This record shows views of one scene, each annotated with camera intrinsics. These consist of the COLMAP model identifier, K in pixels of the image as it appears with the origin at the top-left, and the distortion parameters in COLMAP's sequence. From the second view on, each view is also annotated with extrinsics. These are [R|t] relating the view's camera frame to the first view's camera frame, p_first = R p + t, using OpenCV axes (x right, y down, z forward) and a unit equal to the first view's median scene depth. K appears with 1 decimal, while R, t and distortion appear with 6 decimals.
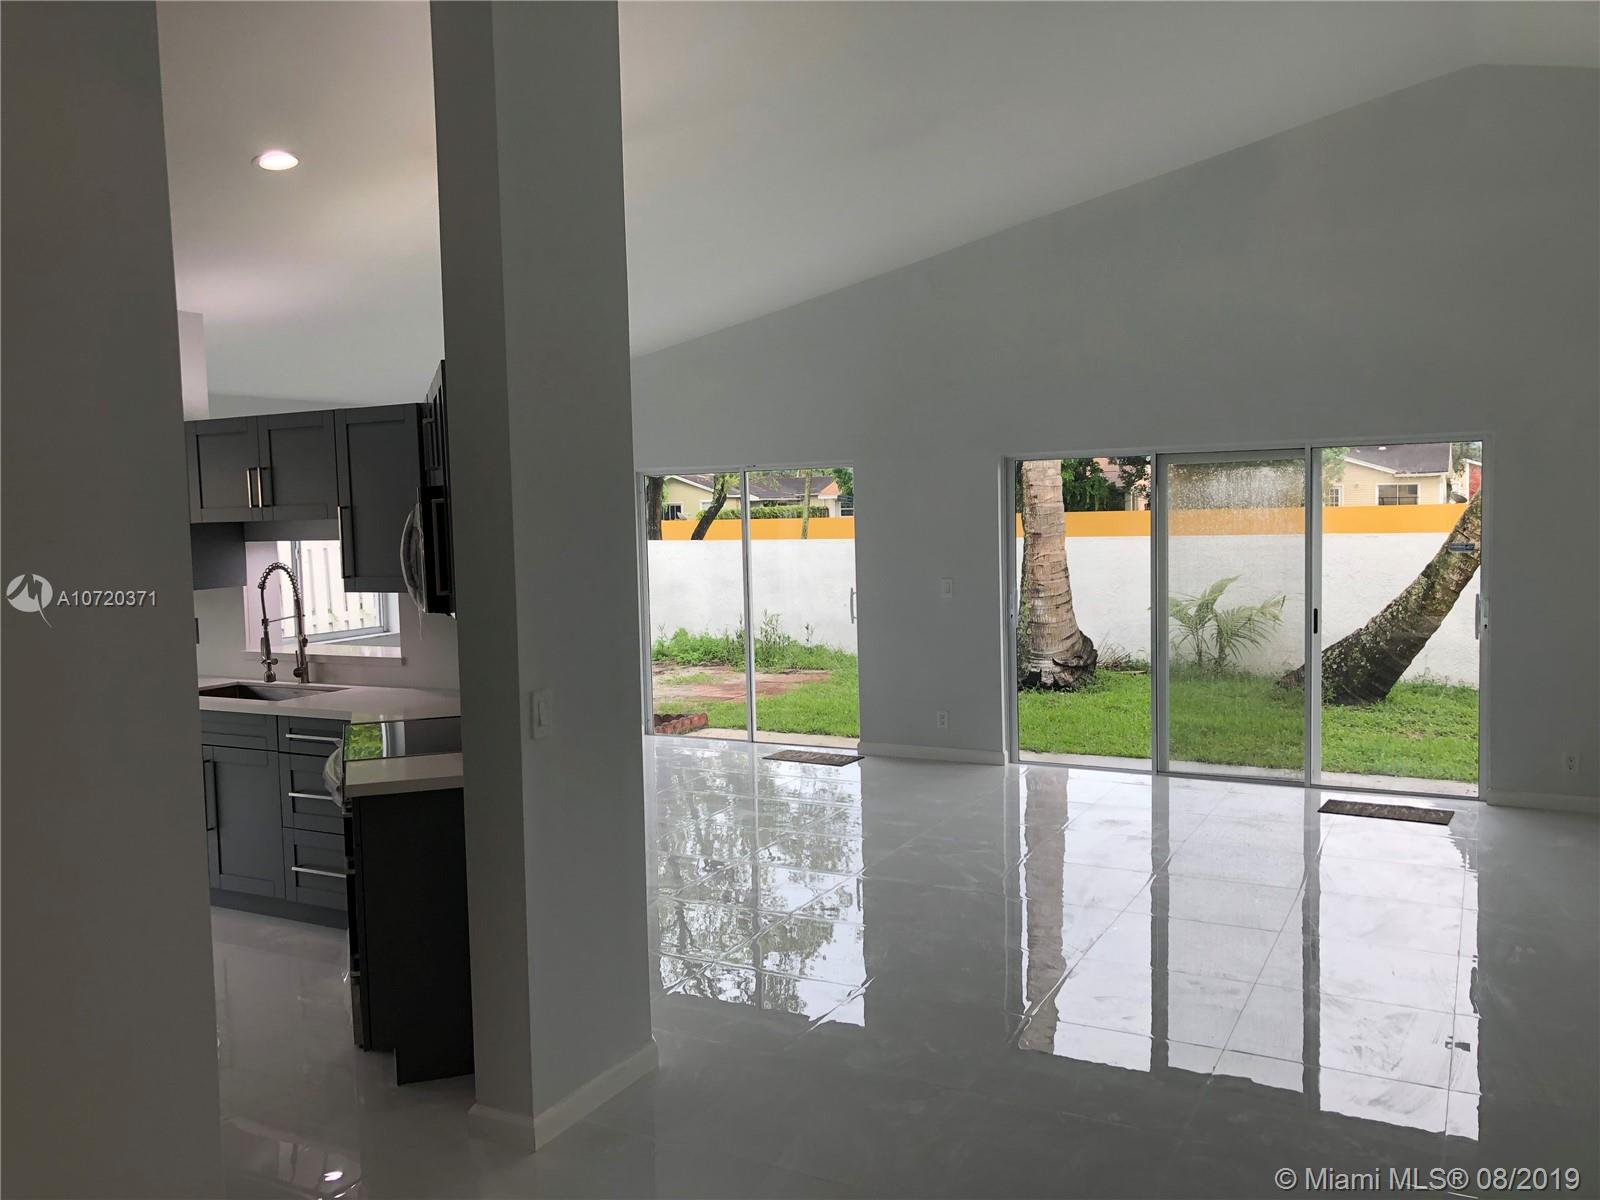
lens RADIAL K [[1294.1, 0, 776.7], [0, 1294.1, 591.1], [0, 0, 1]] dist [0.068359, -0.106399]
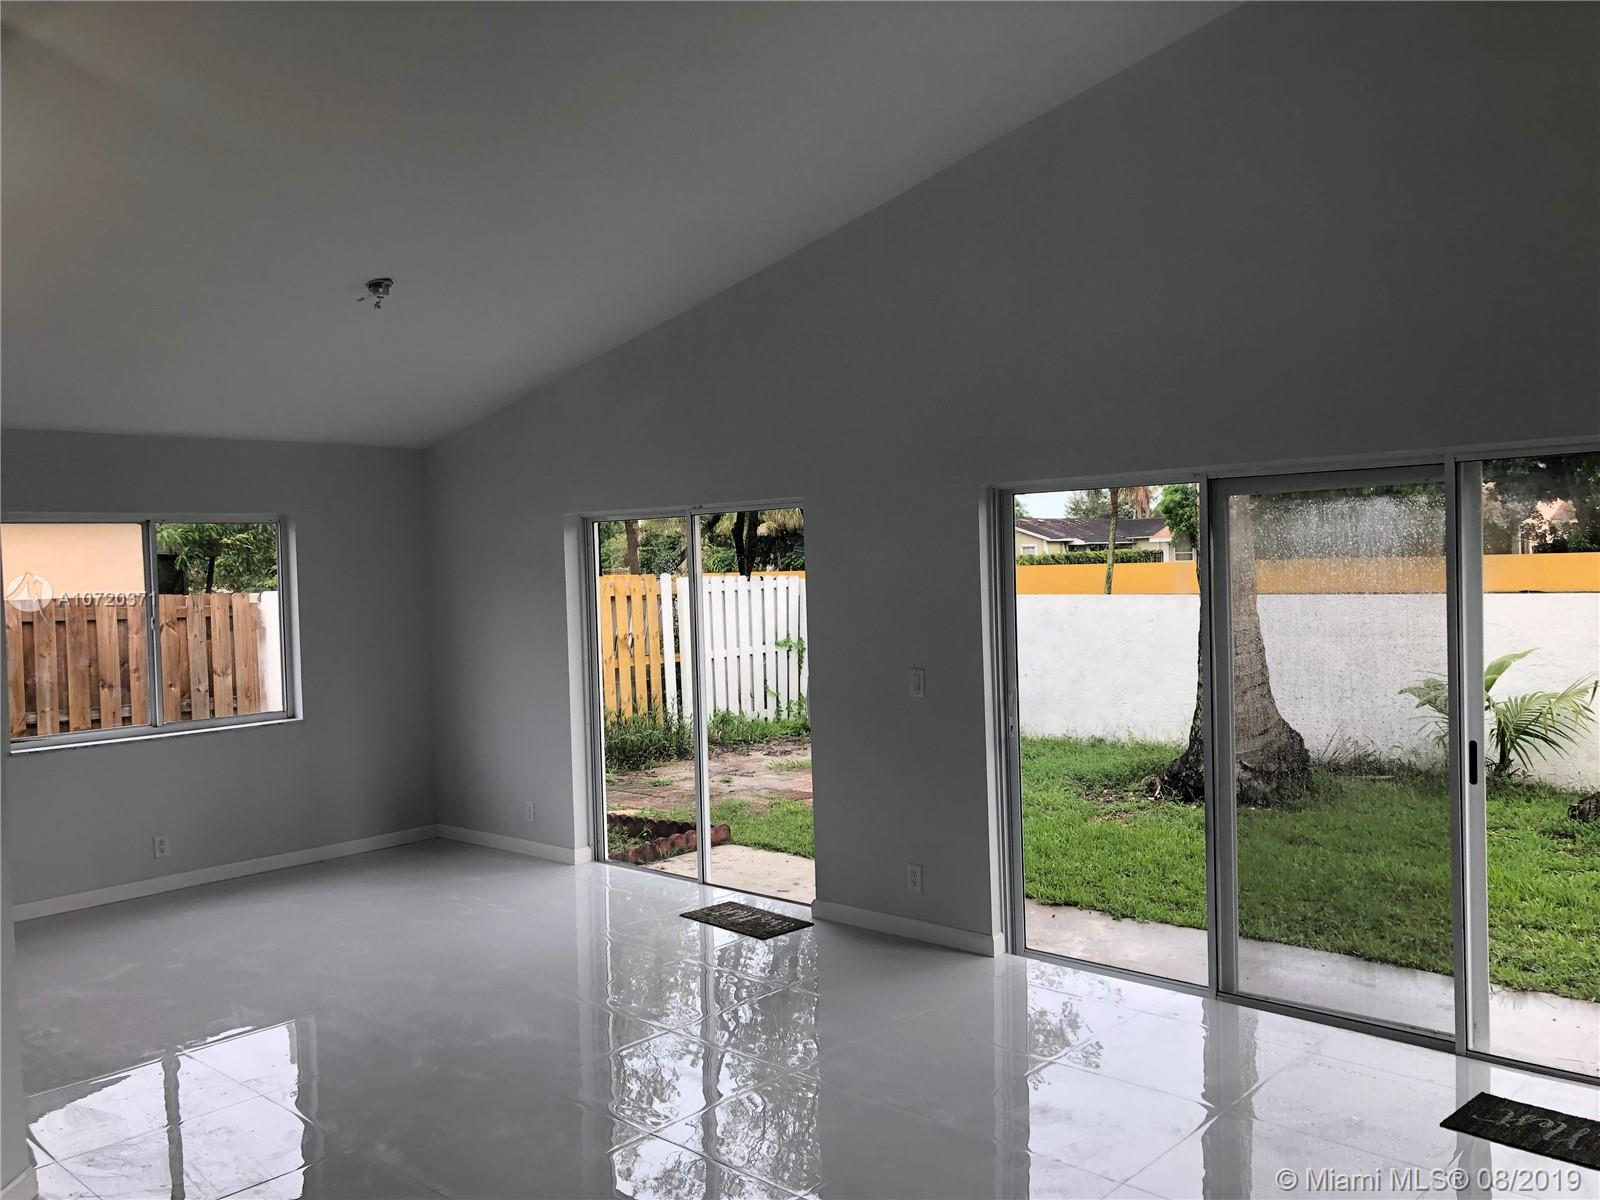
lens RADIAL K [[1321.4, 0, 798.0], [0, 1321.4, 576.6], [0, 0, 1]] dist [0.040249, 0.002793]
pose [[0.970837, -0.001028, -0.239738, 0.174273], [-0.009966, 0.998953, -0.044641, -0.019248], [0.239533, 0.045728, 0.969811, 0.230303]]
